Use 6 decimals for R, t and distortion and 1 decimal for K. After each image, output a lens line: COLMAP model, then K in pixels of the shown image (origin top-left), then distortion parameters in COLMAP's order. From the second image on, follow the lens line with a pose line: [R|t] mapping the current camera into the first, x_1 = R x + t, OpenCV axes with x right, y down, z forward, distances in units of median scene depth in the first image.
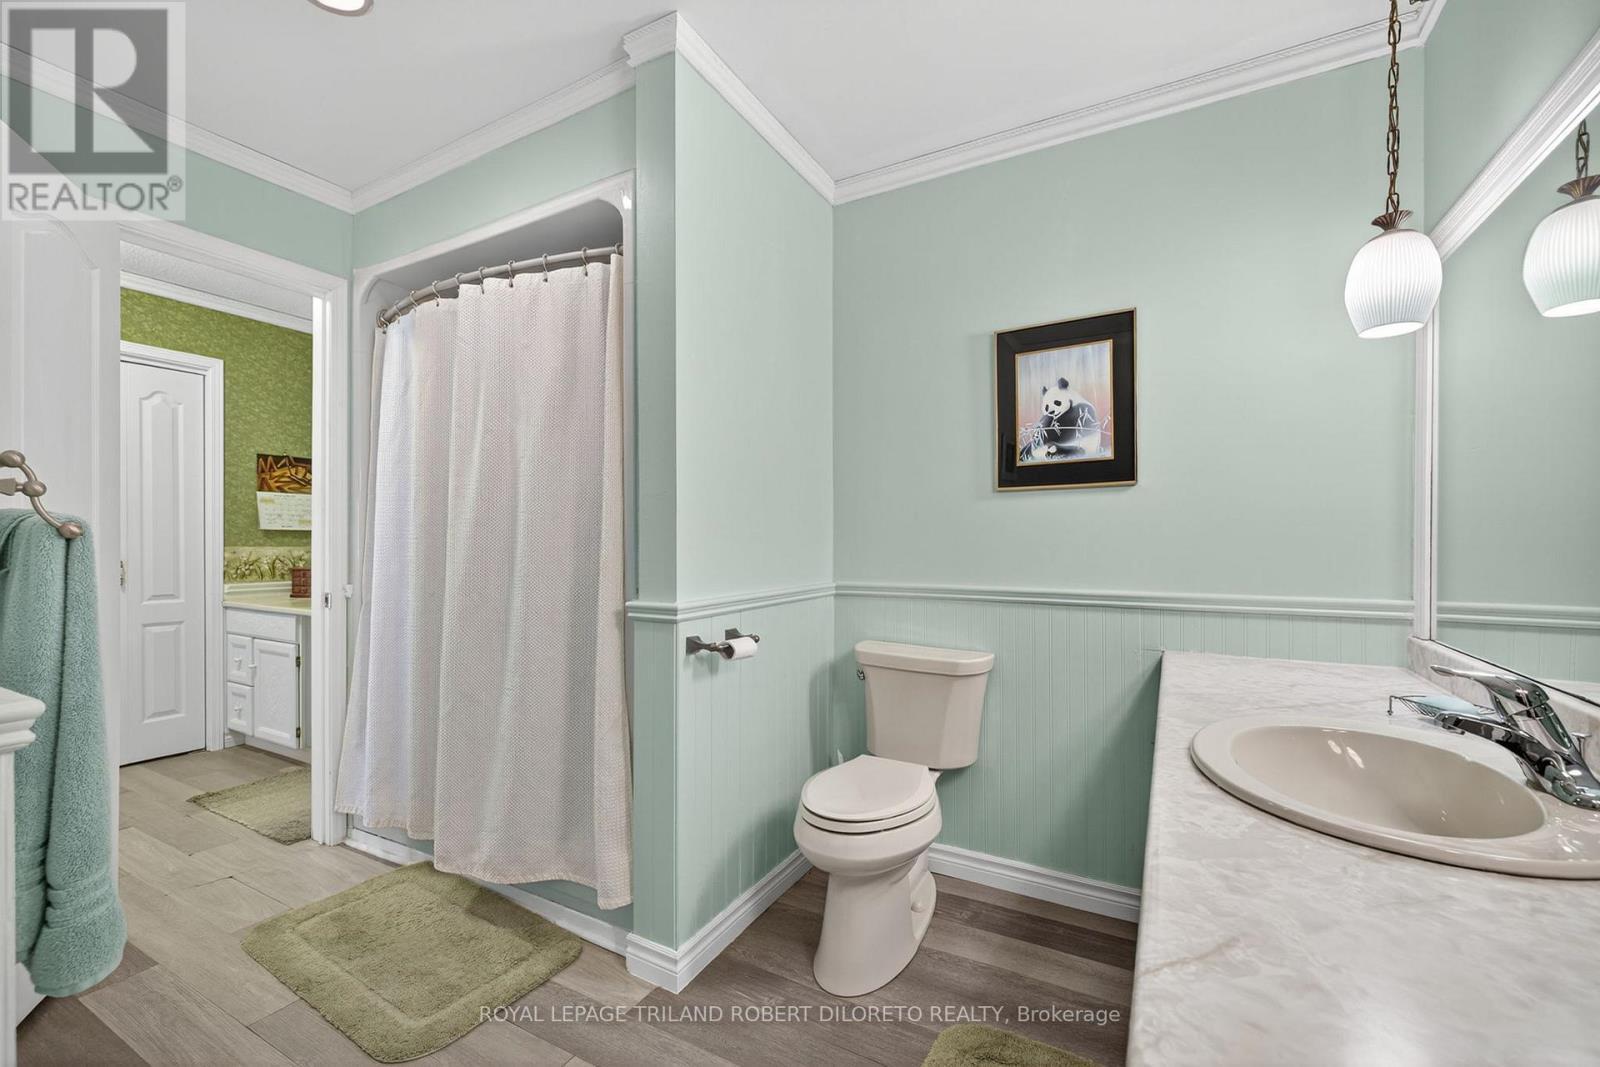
lens RADIAL K [[662.3, 0, 797.3], [0, 662.3, 540.6], [0, 0, 1]] dist [-0.002364, -0.000133]
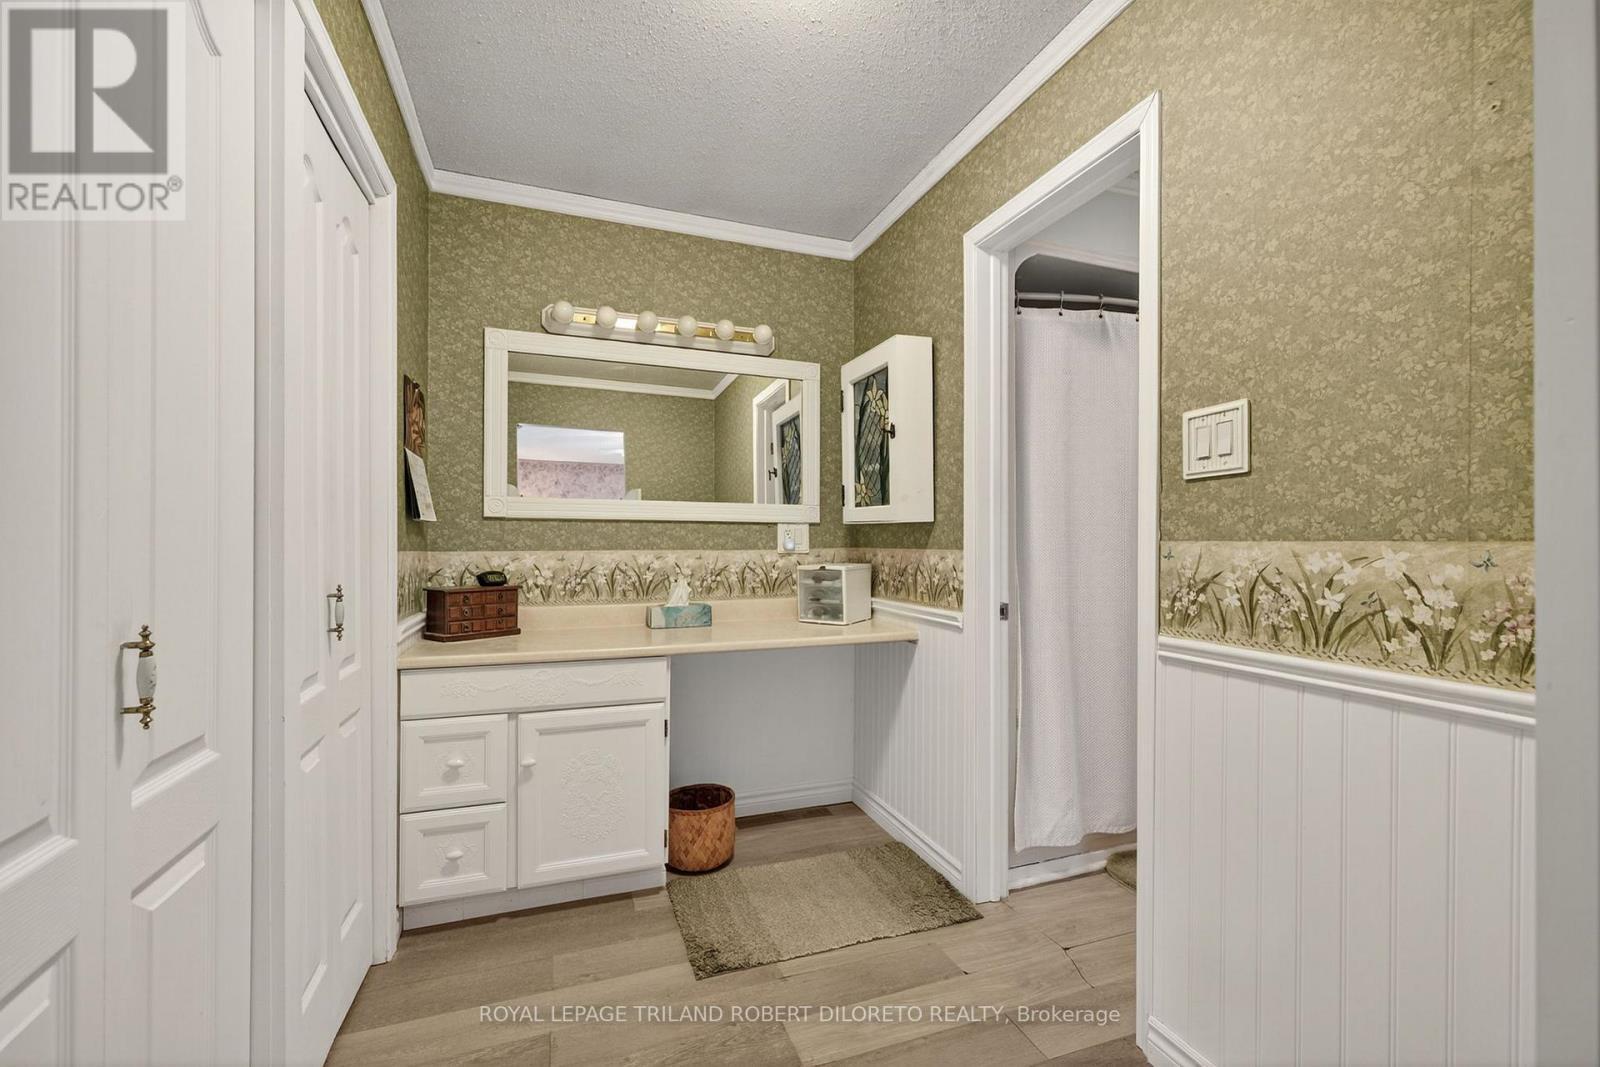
lens RADIAL K [[662.3, 0, 796.6], [0, 662.3, 541.8], [0, 0, 1]] dist [-0.002364, -0.000133]
pose [[0.655666, 0.015009, 0.754902, -1.202092], [-0.006354, 0.999877, -0.014360, 0.011322], [-0.755024, 0.004619, 0.655681, 0.498957]]
